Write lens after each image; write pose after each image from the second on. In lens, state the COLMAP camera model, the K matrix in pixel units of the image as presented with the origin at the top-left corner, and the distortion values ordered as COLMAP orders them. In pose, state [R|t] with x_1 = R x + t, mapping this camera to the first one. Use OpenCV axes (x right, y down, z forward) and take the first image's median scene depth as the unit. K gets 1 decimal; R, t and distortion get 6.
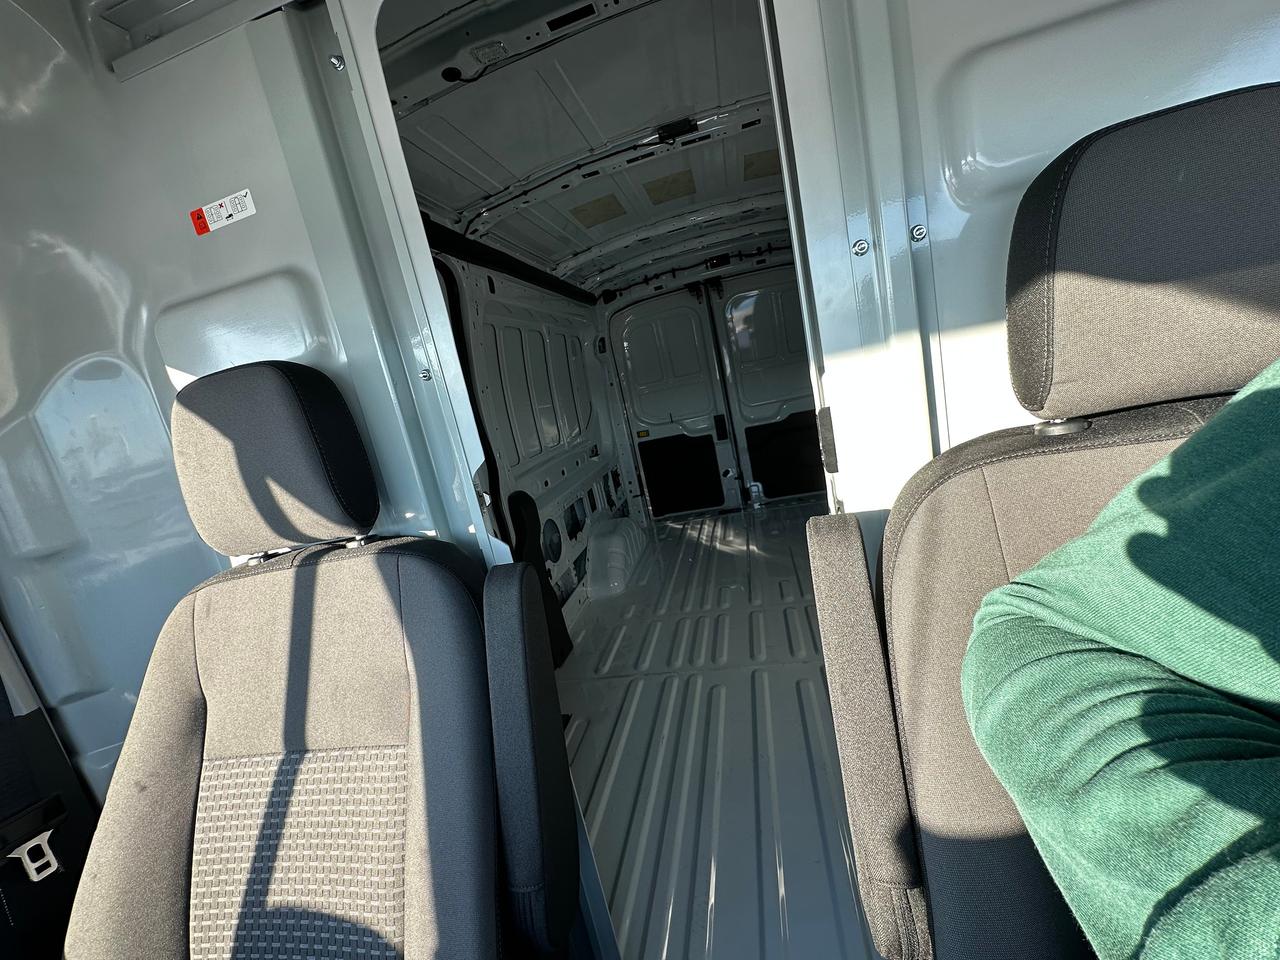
lens RADIAL K [[511.8, 0, 640.9], [0, 511.8, 483.9], [0, 0, 1]] dist [0.000282, -0.000304]
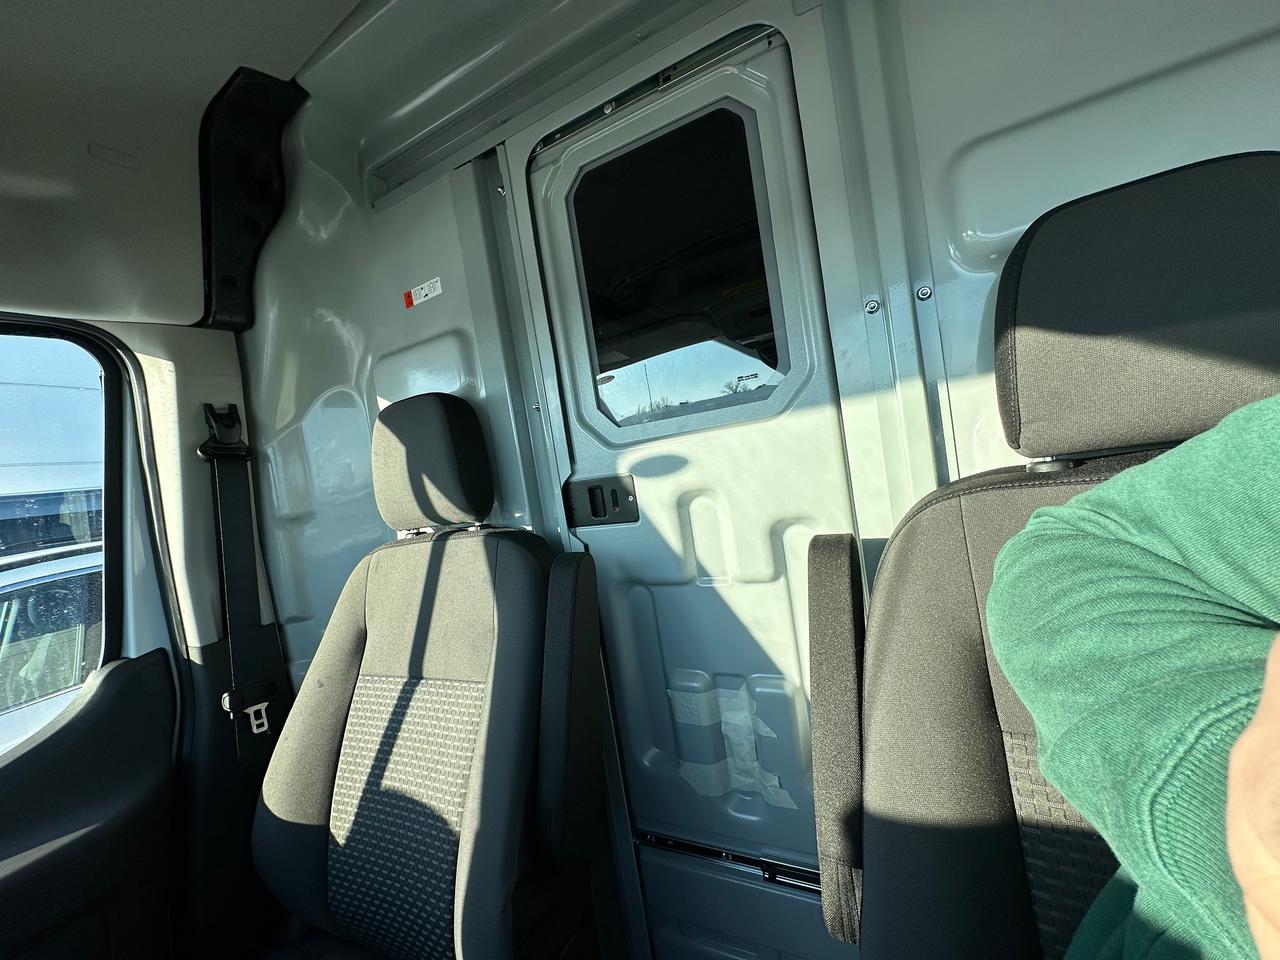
lens RADIAL K [[511.8, 0, 639.5], [0, 511.8, 483.3], [0, 0, 1]] dist [0.000282, -0.000304]
pose [[0.958573, 0.070099, -0.276086, 0.225163], [-0.095848, 0.992104, -0.080888, 0.069316], [0.268235, 0.104000, 0.957723, -0.181633]]
